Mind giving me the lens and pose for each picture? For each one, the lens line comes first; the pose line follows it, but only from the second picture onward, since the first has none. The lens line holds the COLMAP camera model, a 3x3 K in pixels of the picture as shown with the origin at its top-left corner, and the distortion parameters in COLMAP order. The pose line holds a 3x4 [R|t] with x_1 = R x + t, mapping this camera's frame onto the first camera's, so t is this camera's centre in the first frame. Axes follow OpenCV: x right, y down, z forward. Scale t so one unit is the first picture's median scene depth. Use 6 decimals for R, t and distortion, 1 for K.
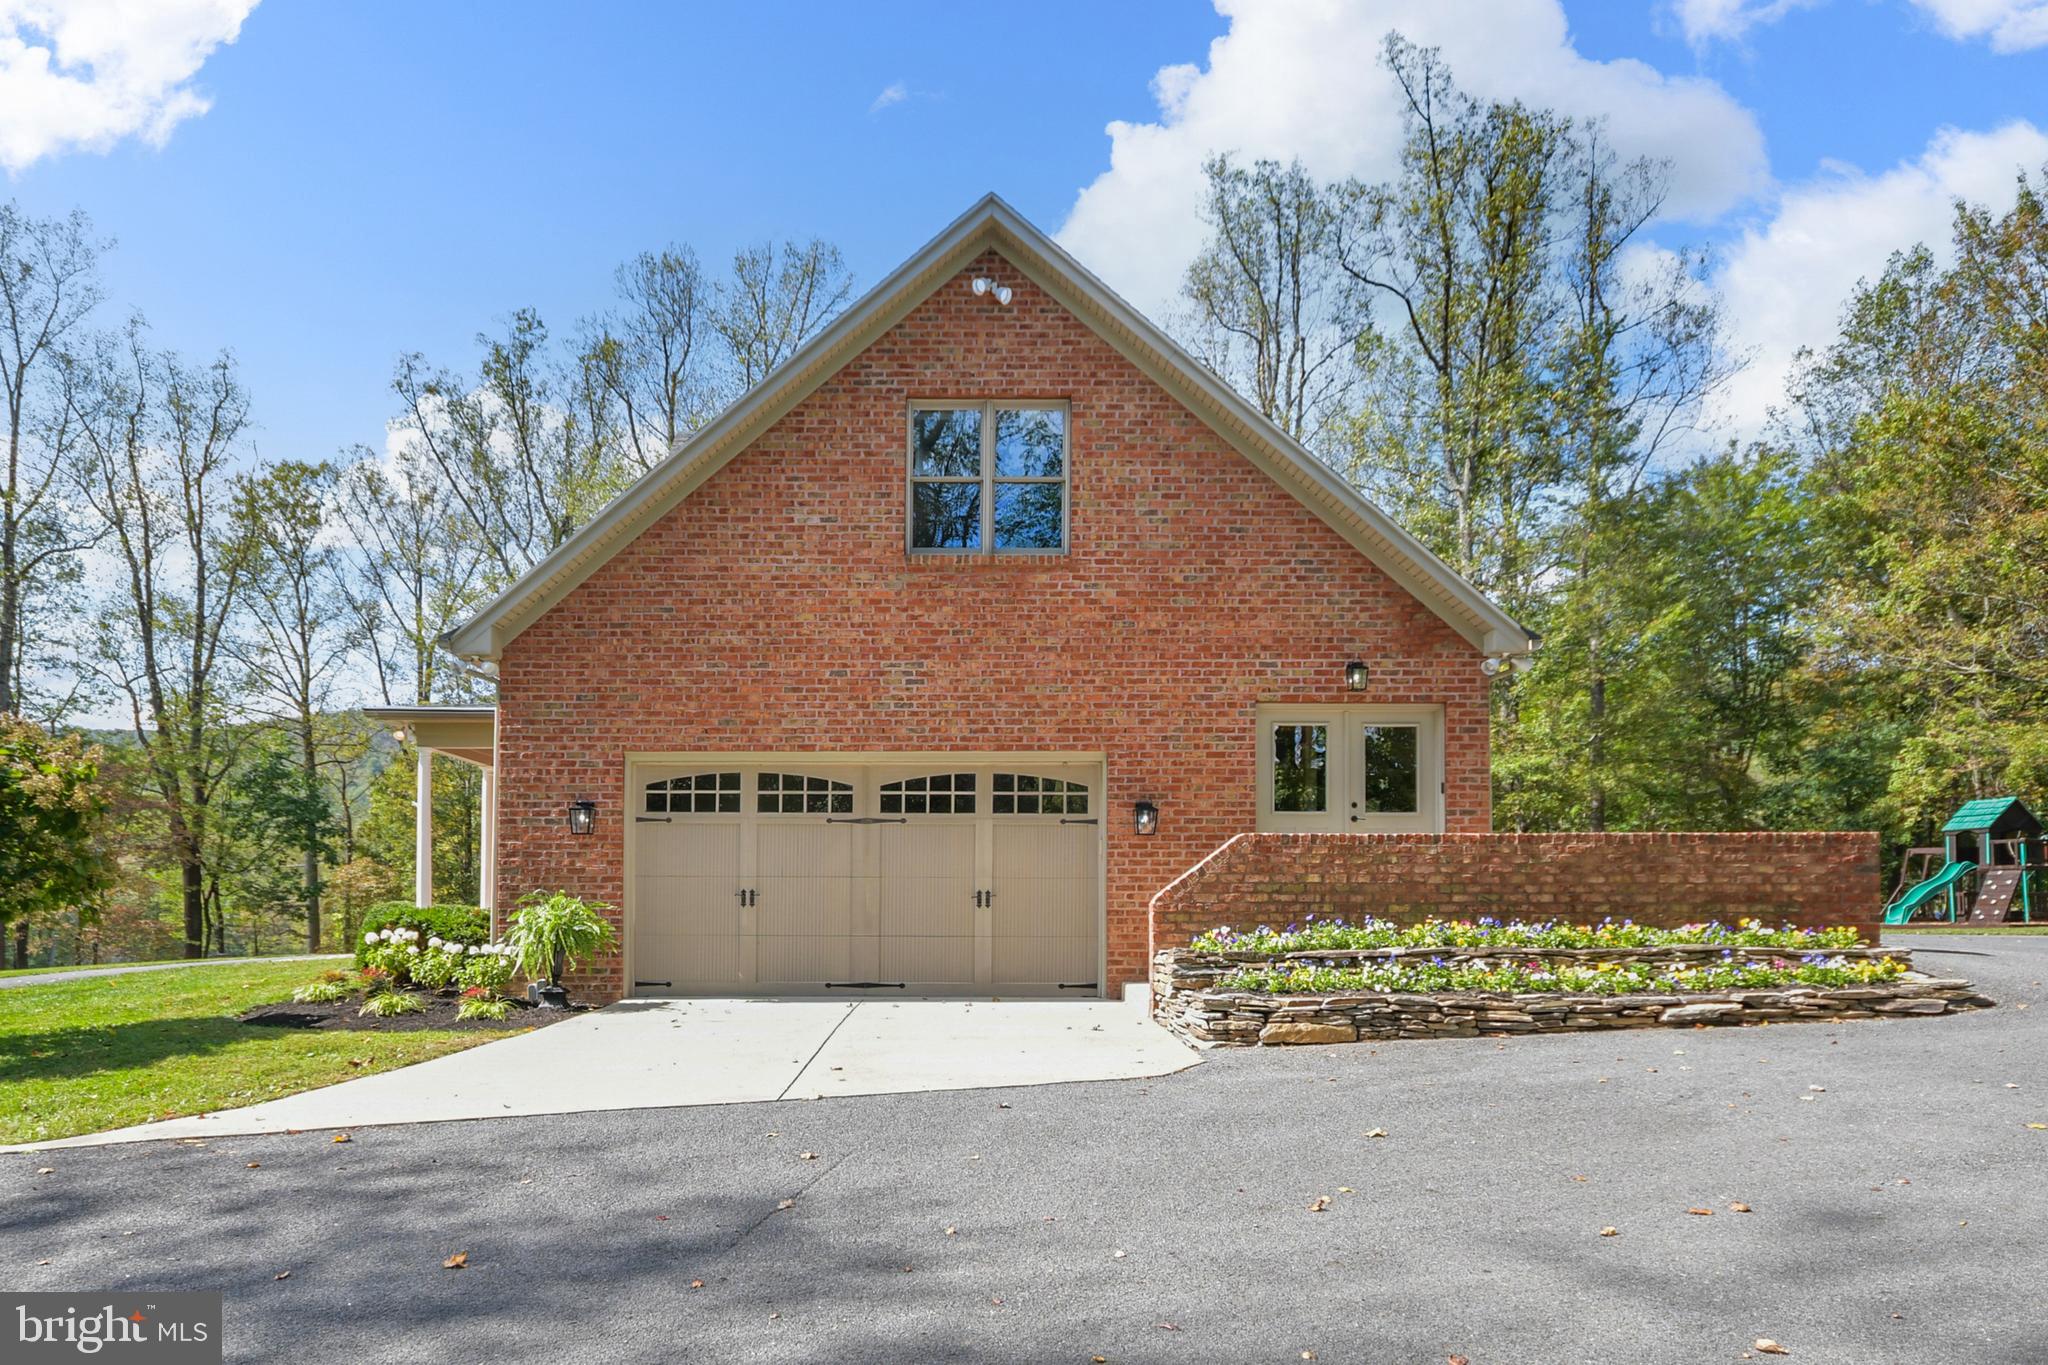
lens RADIAL K [[1233.6, 0, 1017.3], [0, 1233.6, 906.8], [0, 0, 1]] dist [-0.007015, -0.000401]
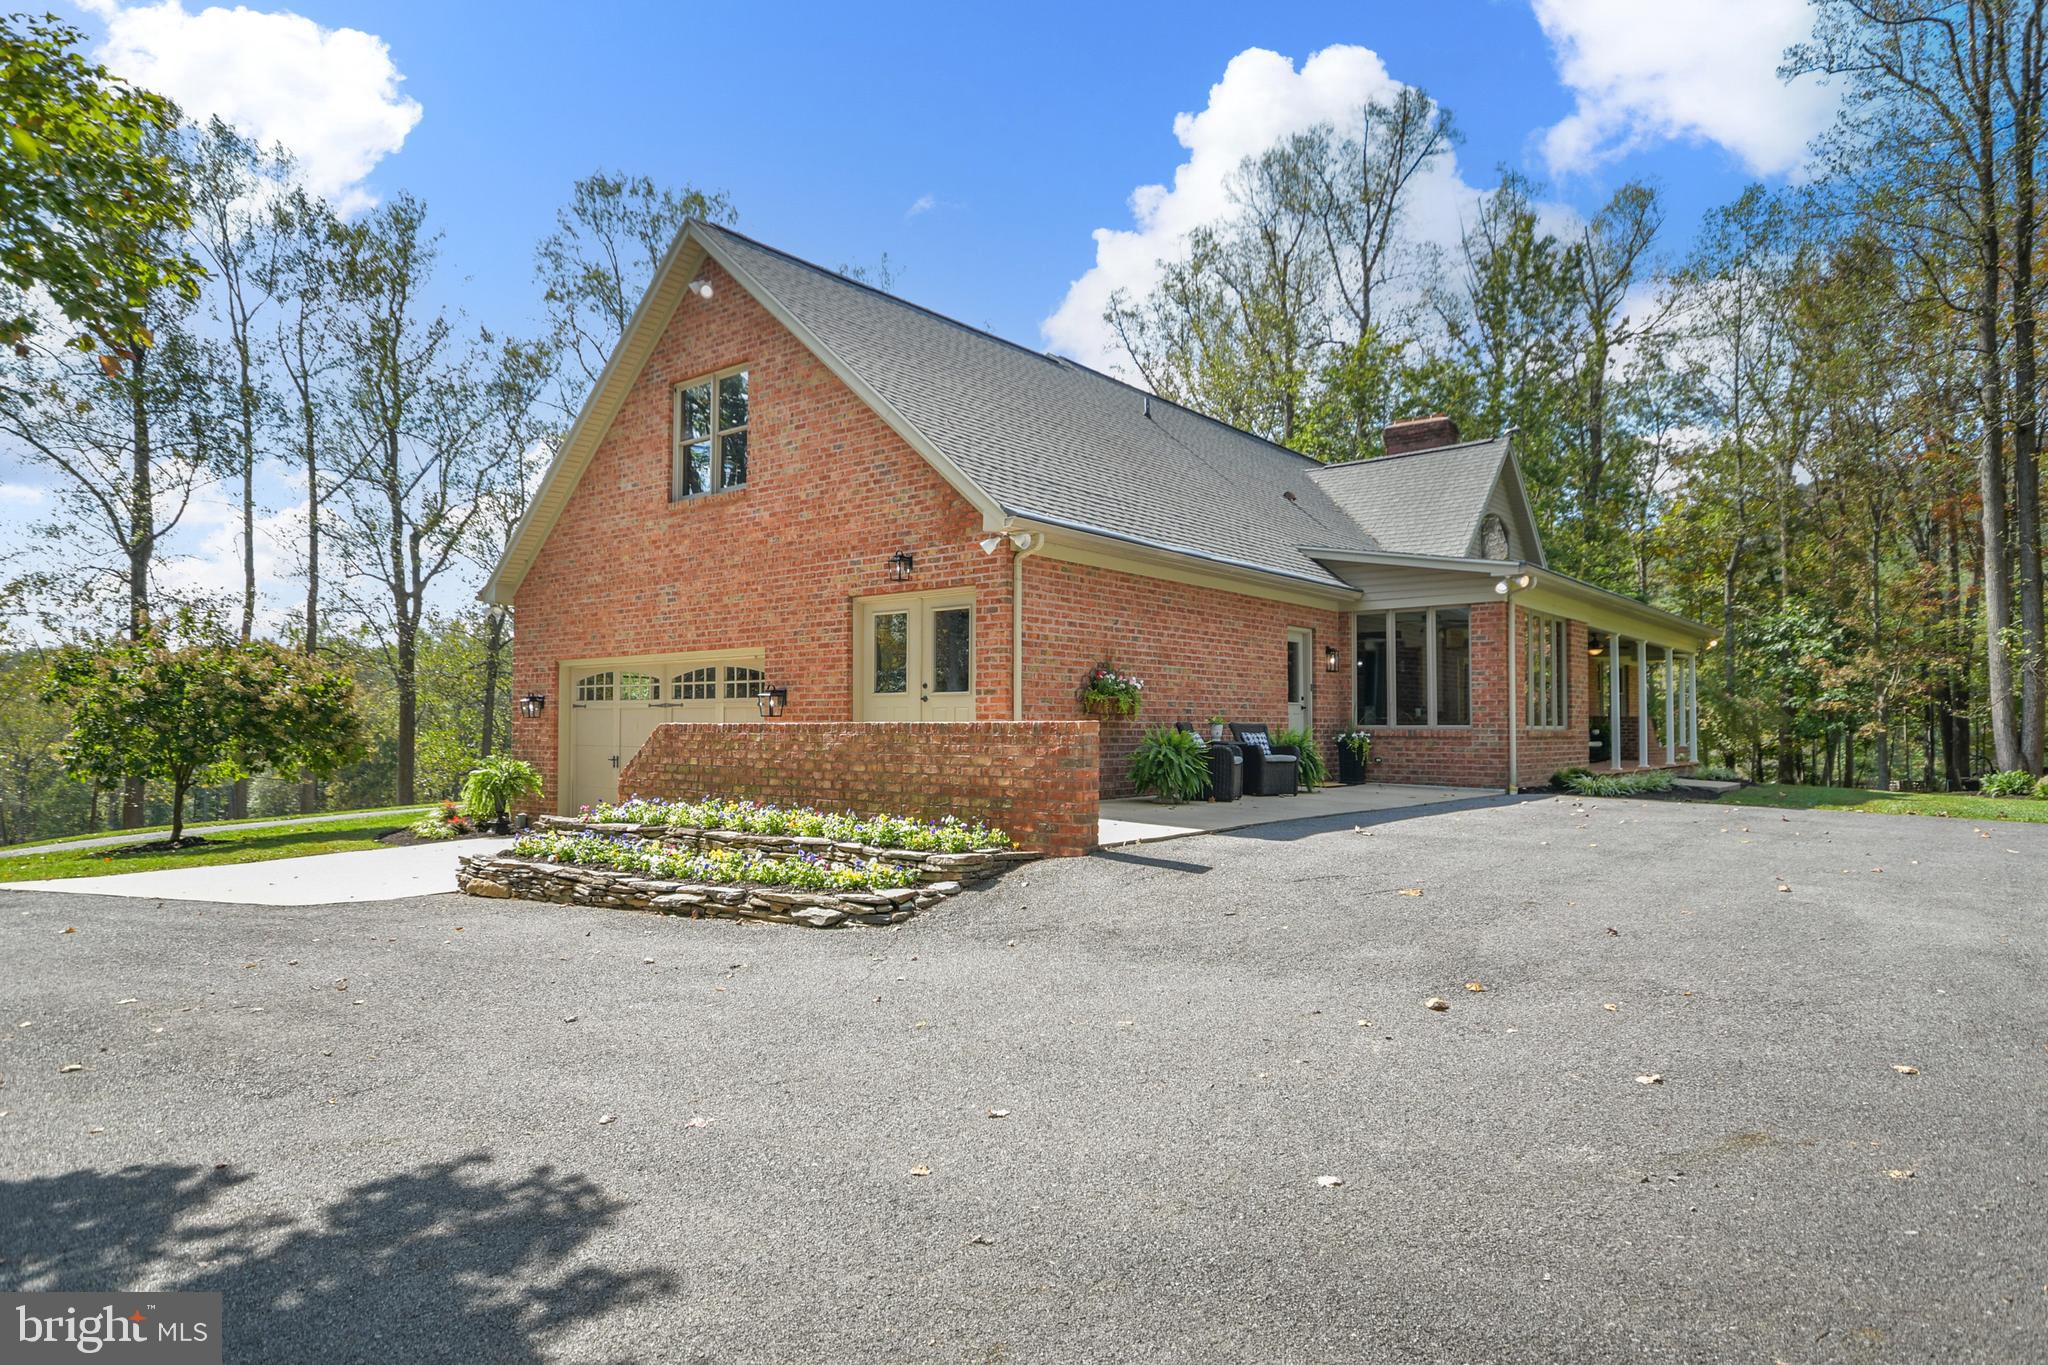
lens RADIAL K [[1162.7, 0, 1025.6], [0, 1162.7, 720.3], [0, 0, 1]] dist [0.001567, 0.000242]
pose [[0.774463, -0.002956, -0.632612, 0.990122], [-0.004390, 0.999940, -0.010047, -0.043726], [0.632603, 0.010558, 0.774404, 0.282247]]
